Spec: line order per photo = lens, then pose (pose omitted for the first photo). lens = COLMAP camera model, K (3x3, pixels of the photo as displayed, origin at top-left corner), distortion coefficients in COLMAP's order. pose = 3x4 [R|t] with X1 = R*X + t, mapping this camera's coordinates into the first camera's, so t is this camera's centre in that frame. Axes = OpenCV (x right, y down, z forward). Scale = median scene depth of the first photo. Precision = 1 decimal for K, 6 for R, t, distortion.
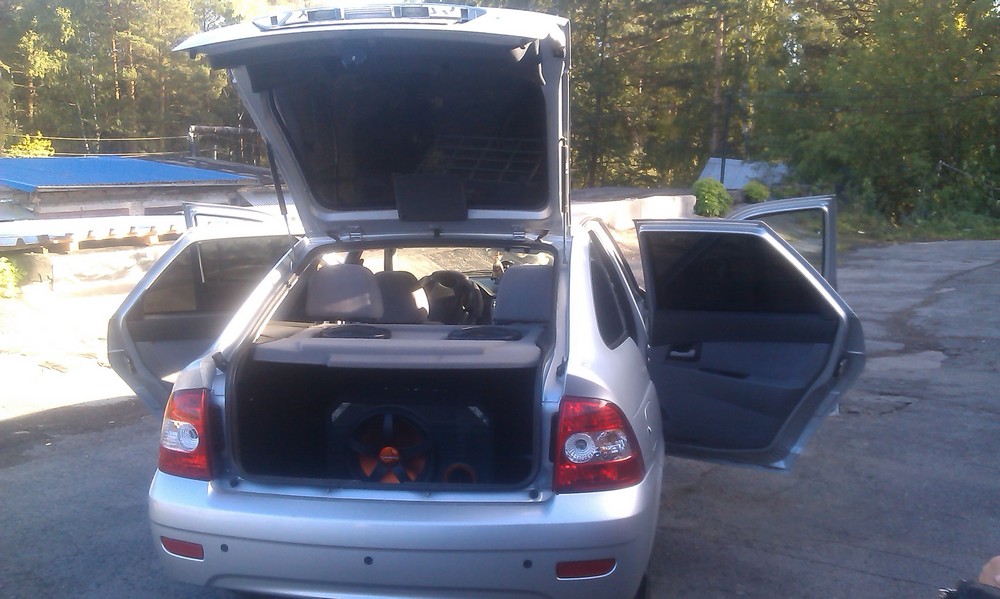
lens RADIAL K [[1060.2, 0, 500.0], [0, 1060.2, 299.5], [0, 0, 1]] dist [-0.142314, -0.016536]
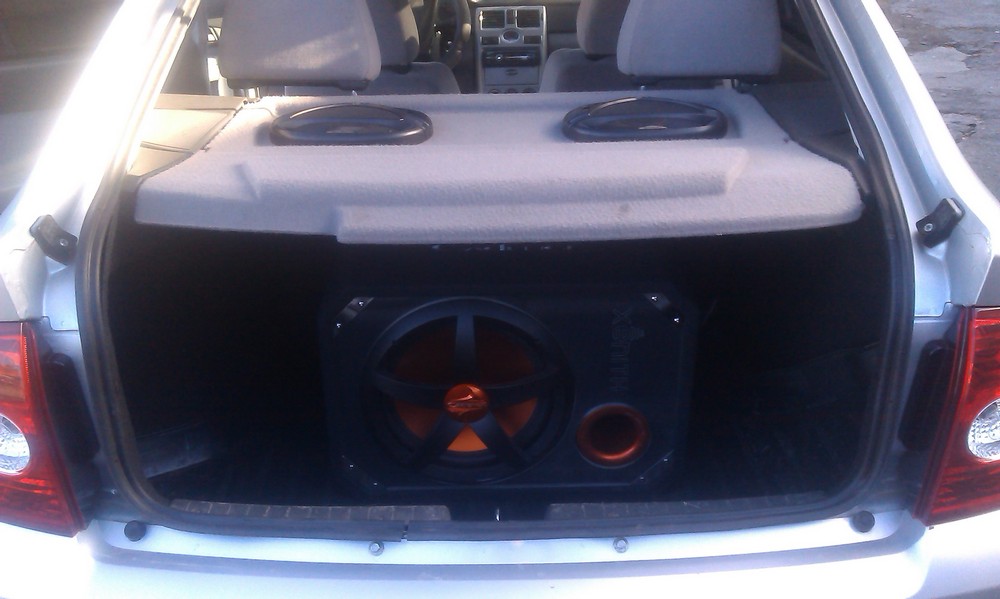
lens RADIAL K [[1060.4, 0, 500.5], [0, 1060.4, 350.1], [0, 0, 1]] dist [-0.013473, -0.030019]
pose [[0.987947, -0.074080, 0.135918, -0.133743], [0.024858, 0.942581, 0.333050, -0.025024], [-0.152786, -0.325657, 0.933062, 0.500717]]
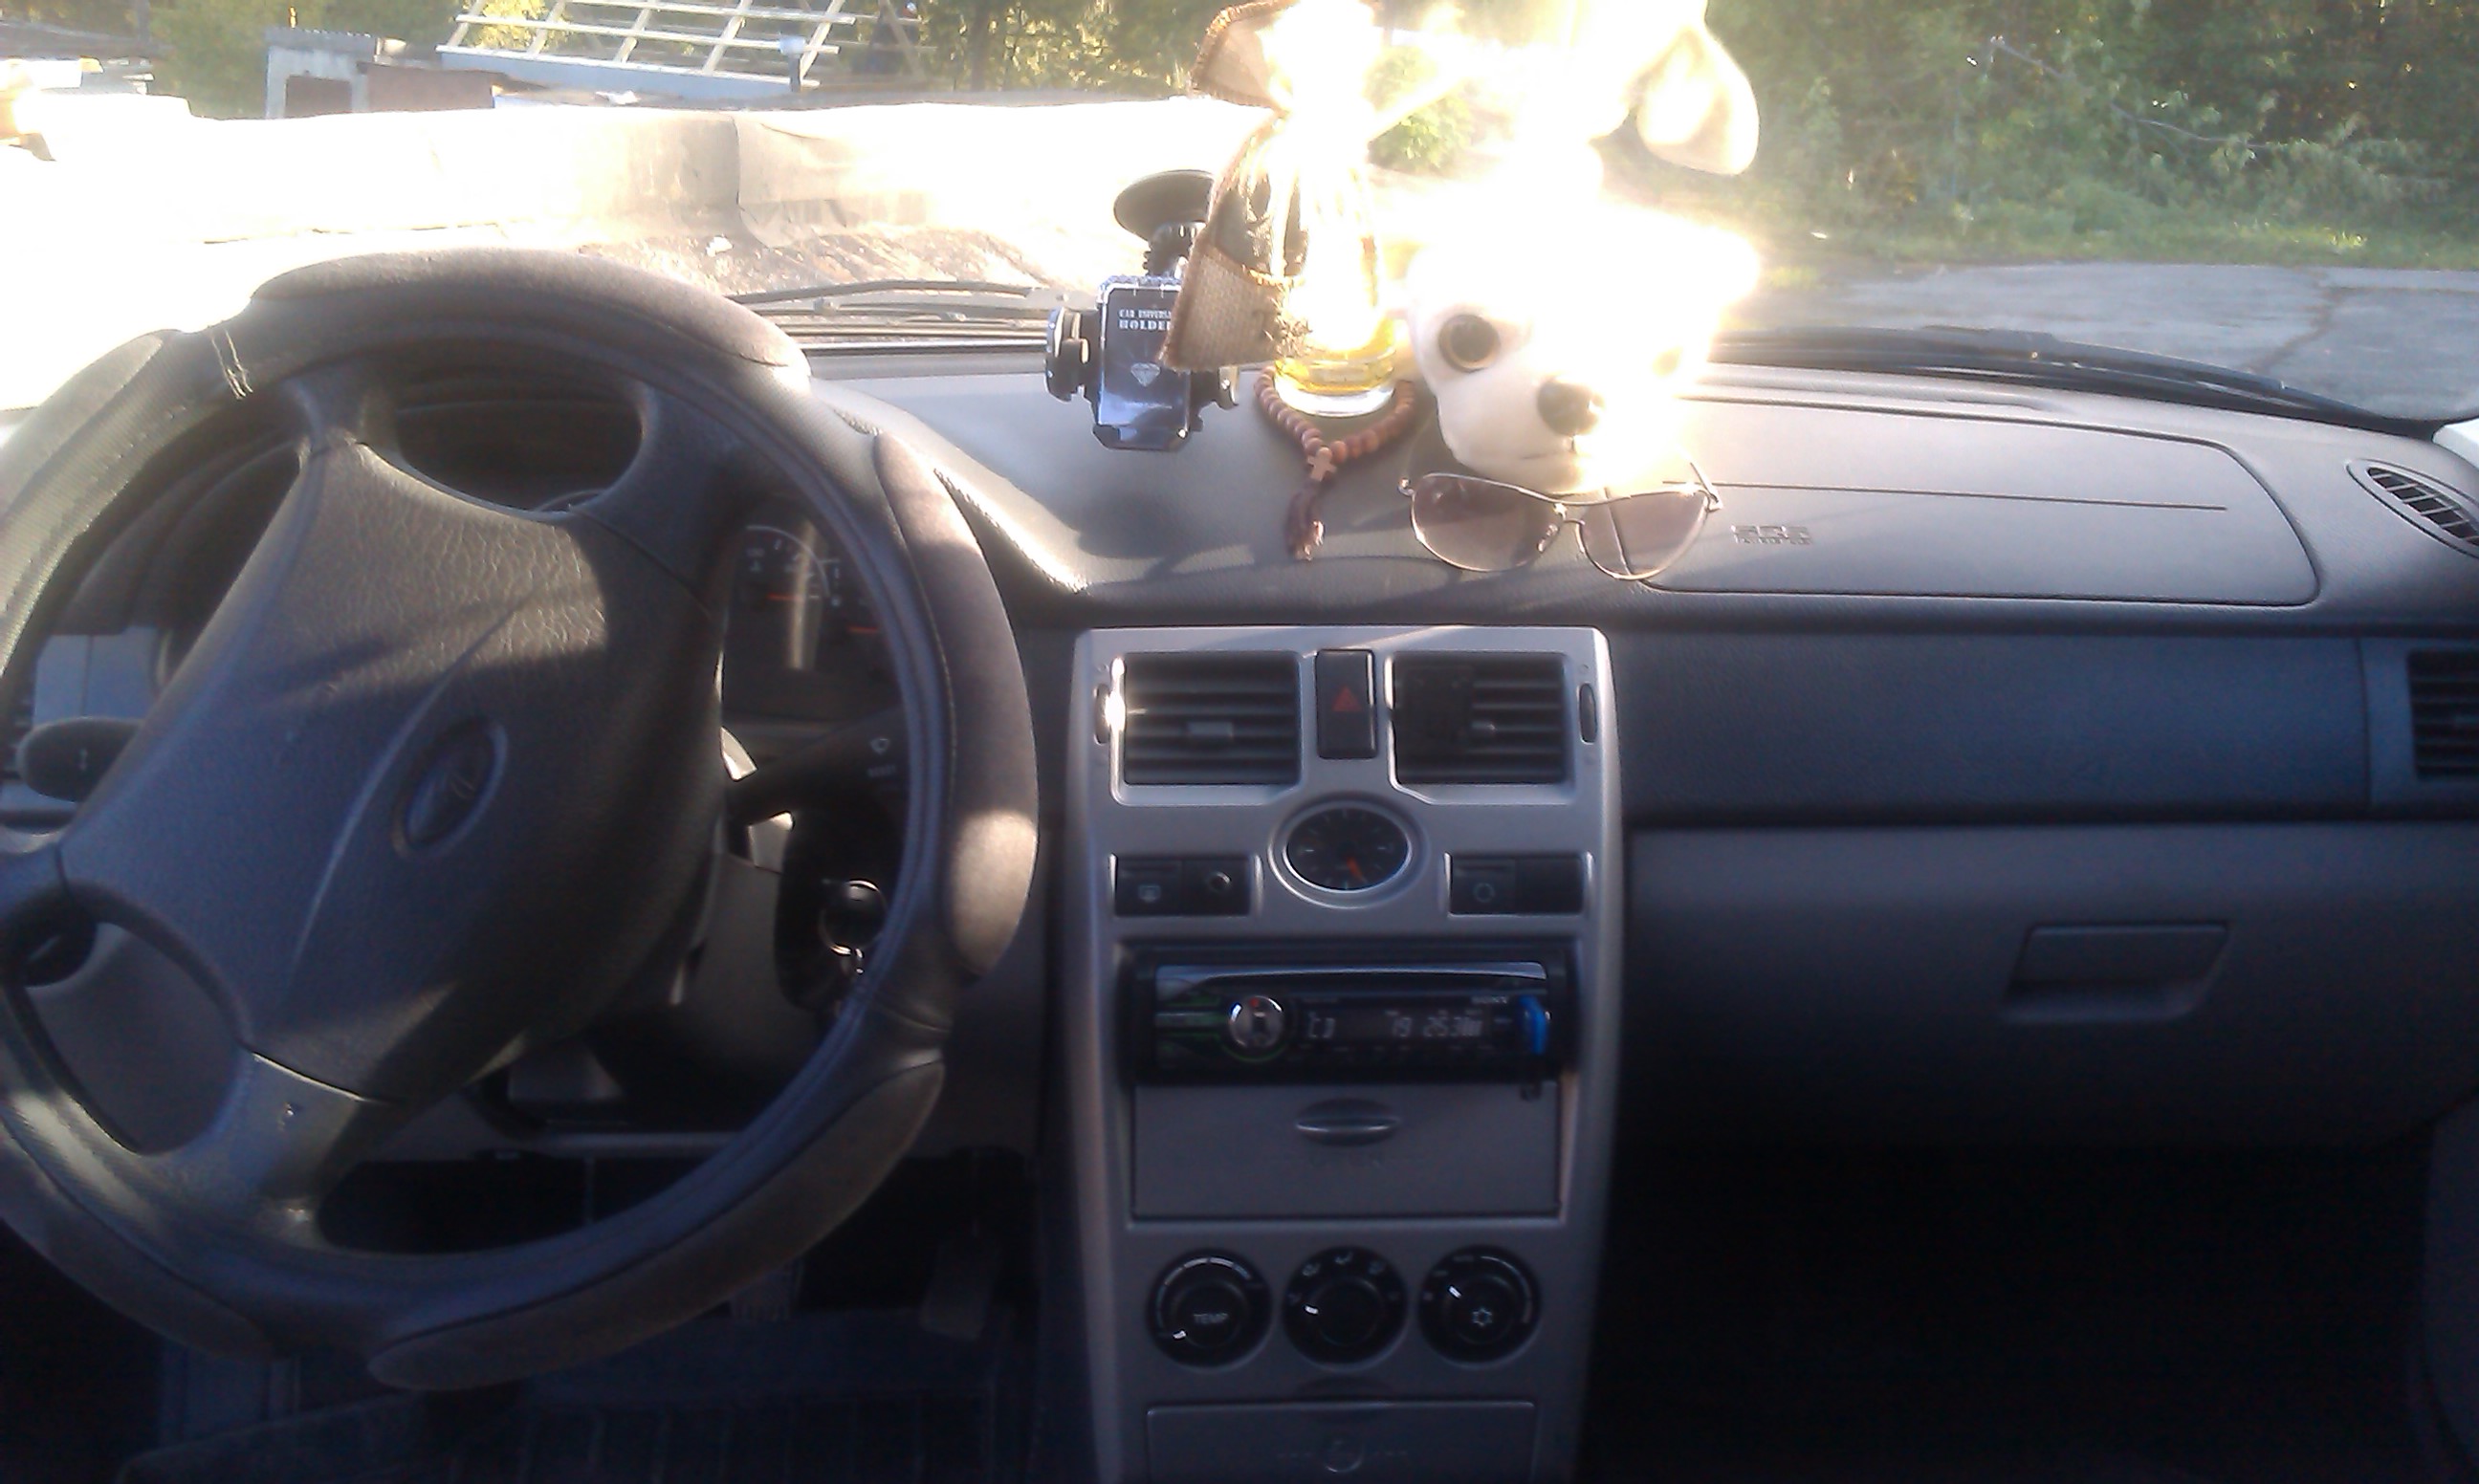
lens RADIAL K [[2628.0, 0, 1239.5], [0, 2628.0, 742.0], [0, 0, 1]] dist [-0.142314, -0.016536]
pose [[0.978683, -0.032517, 0.202788, -0.051155], [0.008207, 0.992790, 0.119585, -0.022251], [-0.205215, -0.115371, 0.971893, 1.156044]]
